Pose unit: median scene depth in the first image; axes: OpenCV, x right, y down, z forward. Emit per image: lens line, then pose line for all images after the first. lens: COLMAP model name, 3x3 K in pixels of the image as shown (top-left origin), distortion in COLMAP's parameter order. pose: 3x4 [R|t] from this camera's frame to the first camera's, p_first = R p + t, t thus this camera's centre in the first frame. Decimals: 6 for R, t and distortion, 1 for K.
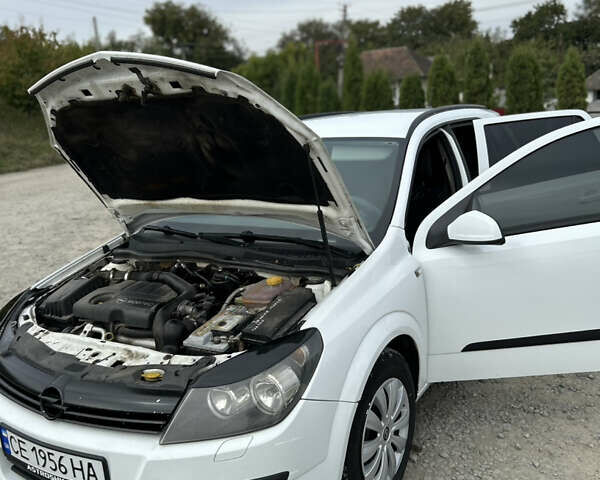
lens RADIAL K [[602.3, 0, 301.0], [0, 602.3, 246.5], [0, 0, 1]] dist [0.040642, -0.044281]
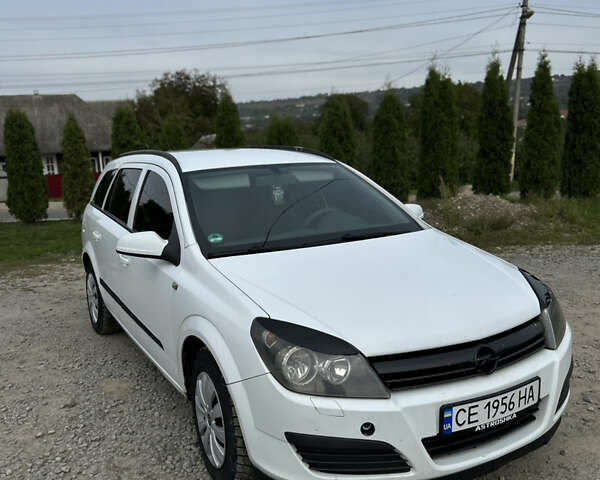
lens RADIAL K [[602.3, 0, 301.0], [0, 602.3, 246.5], [0, 0, 1]] dist [0.040642, -0.044281]
pose [[0.501380, -0.104682, 0.858871, -0.219500], [0.203547, 0.979065, 0.000508, -0.004092], [-0.840944, 0.174565, 0.512191, 0.092944]]
